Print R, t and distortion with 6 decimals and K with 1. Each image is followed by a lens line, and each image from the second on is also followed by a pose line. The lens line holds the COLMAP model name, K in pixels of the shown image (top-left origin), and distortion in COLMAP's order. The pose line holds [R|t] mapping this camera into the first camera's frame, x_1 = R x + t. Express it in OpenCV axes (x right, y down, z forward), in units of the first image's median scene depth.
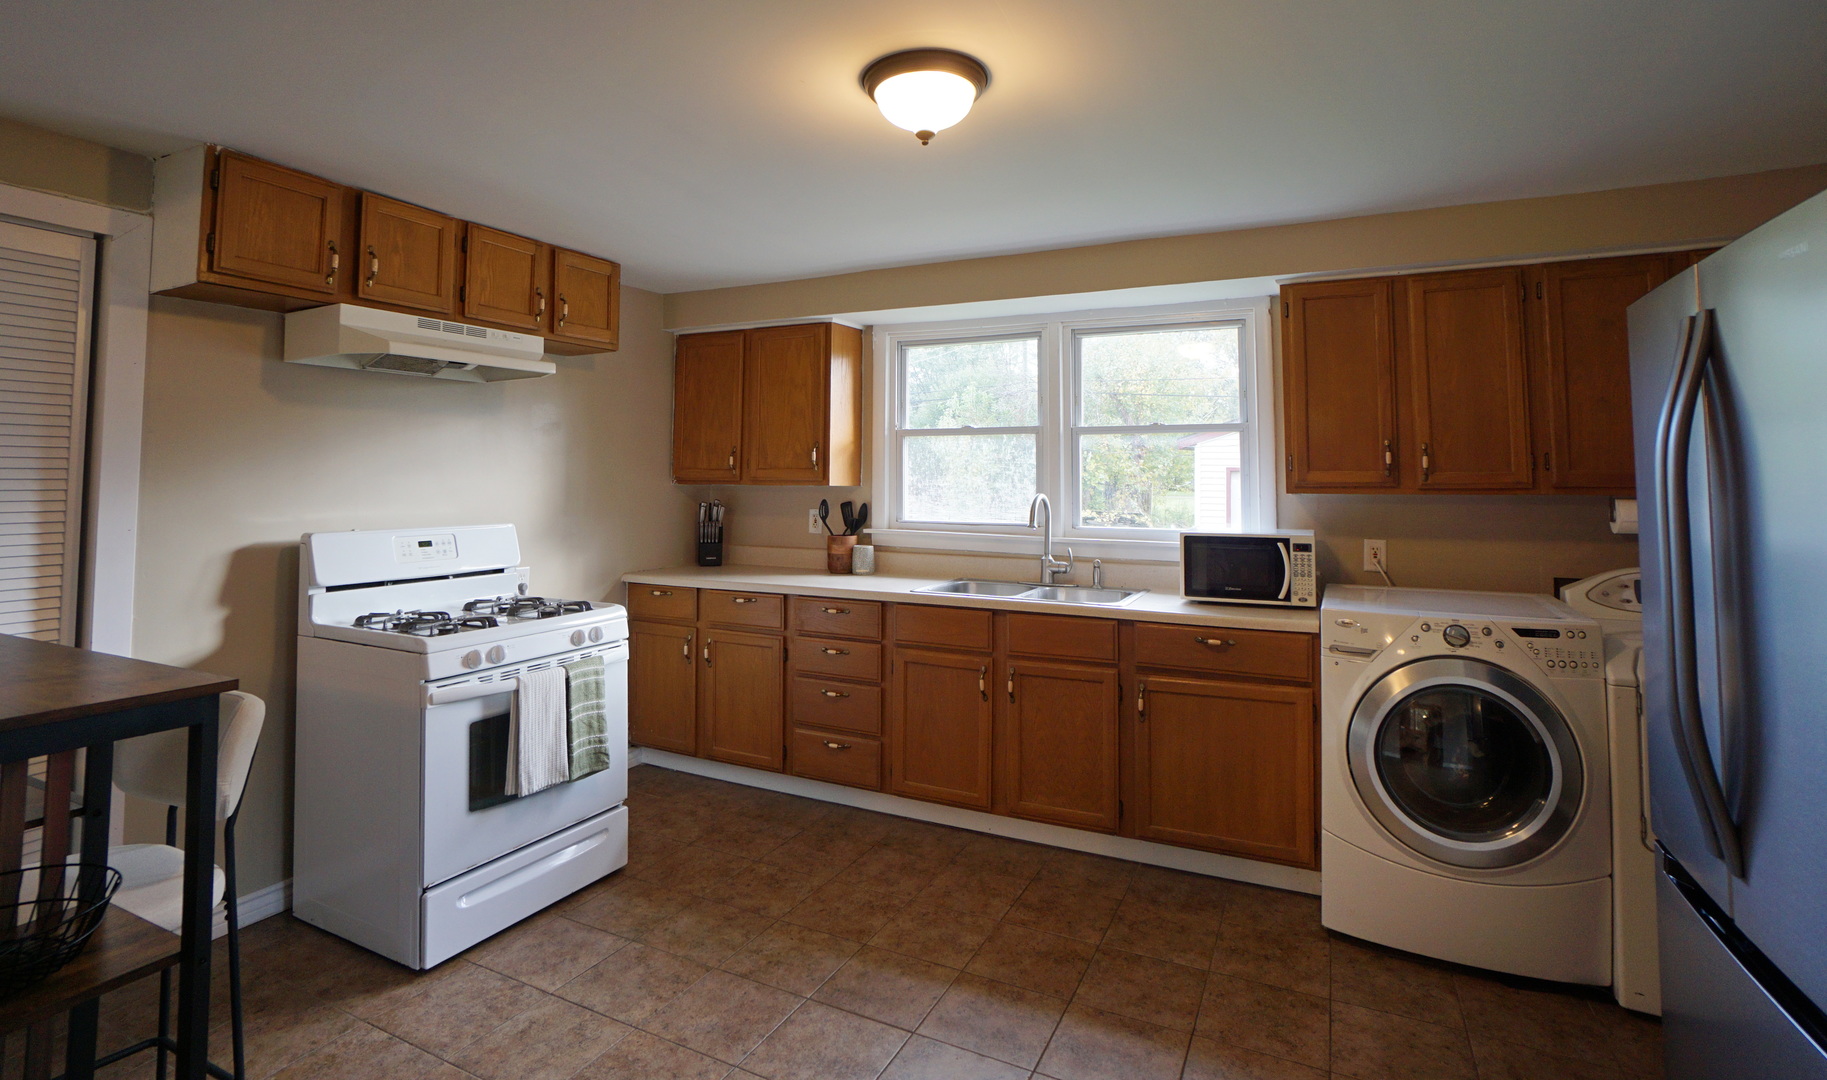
lens RADIAL K [[831.2, 0, 912.7], [0, 831.2, 537.2], [0, 0, 1]] dist [-0.024967, 0.000324]
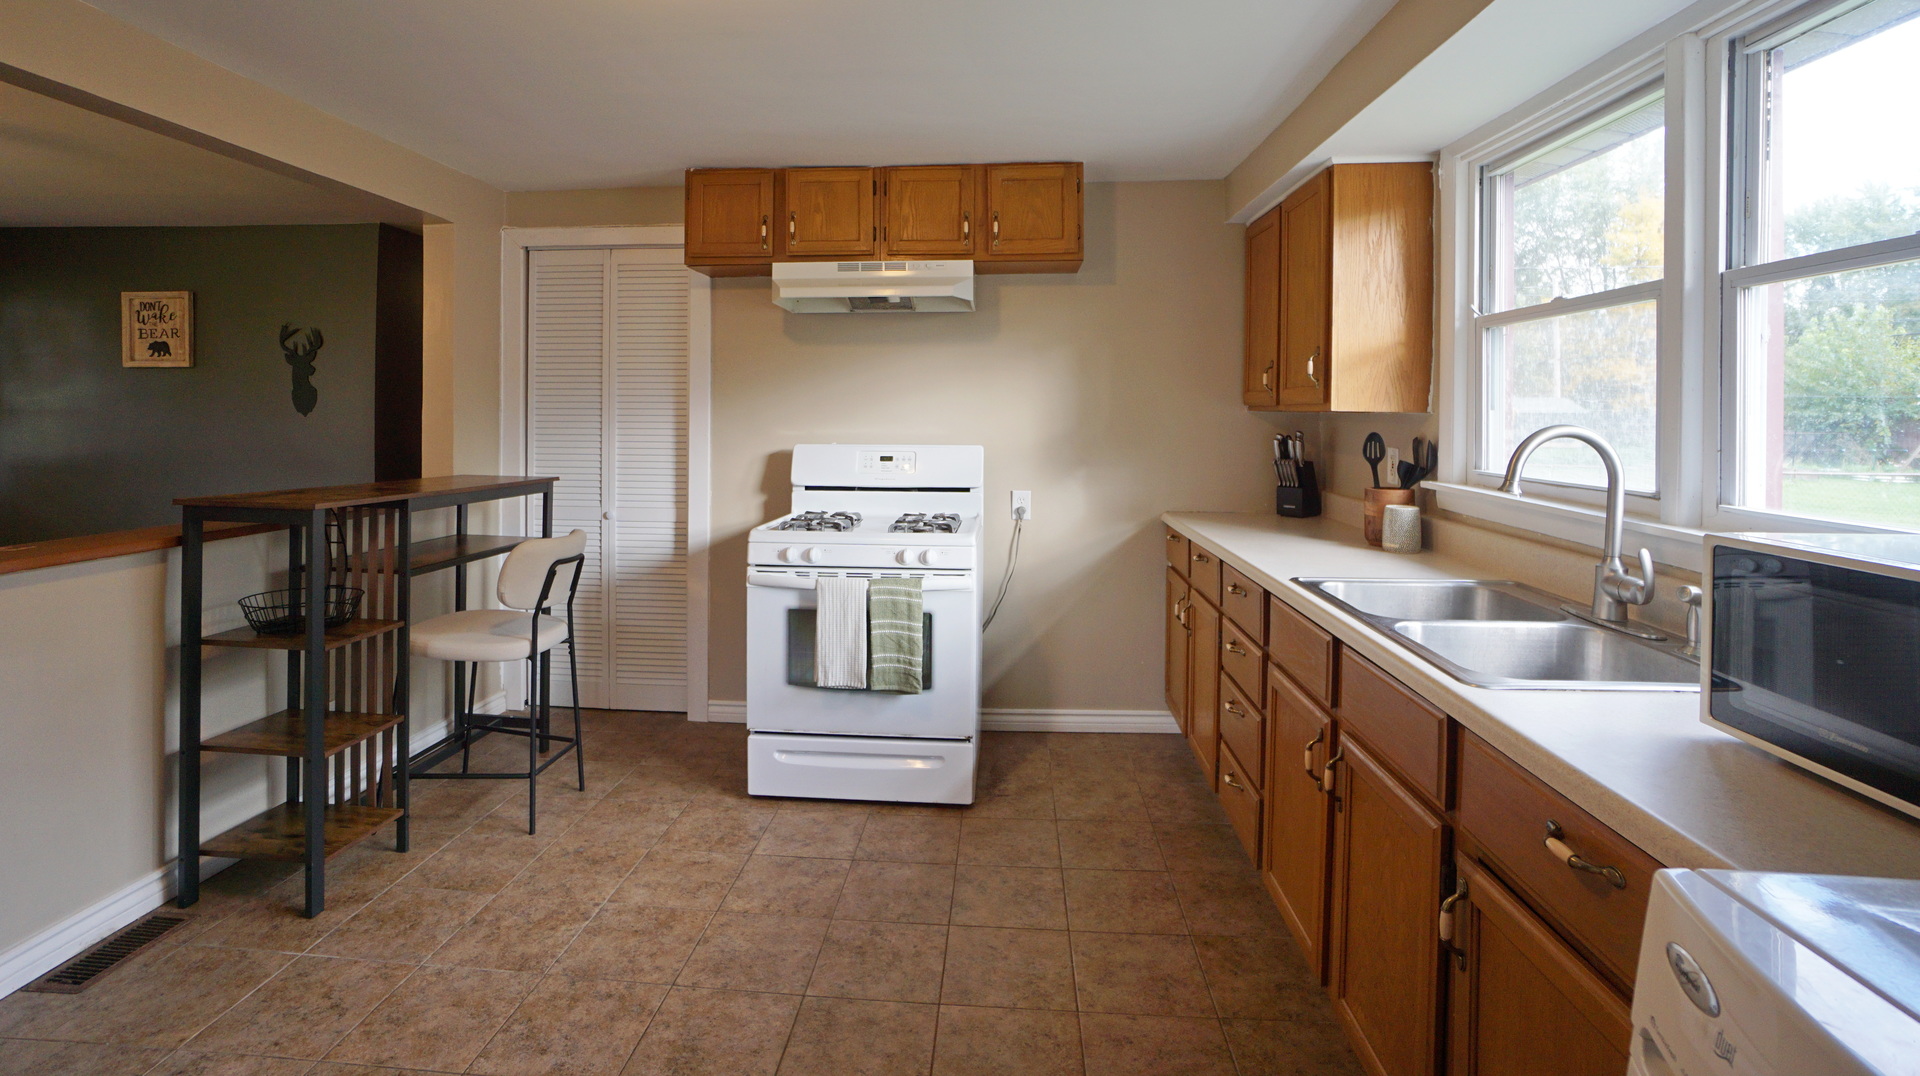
lens RADIAL K [[860.7, 0, 964.4], [0, 860.7, 502.1], [0, 0, 1]] dist [-0.045179, -0.000172]
pose [[0.404252, 0.093684, -0.909837, 0.593434], [-0.067965, 0.995067, 0.072262, -0.027332], [0.912119, 0.032625, 0.408625, 0.653253]]
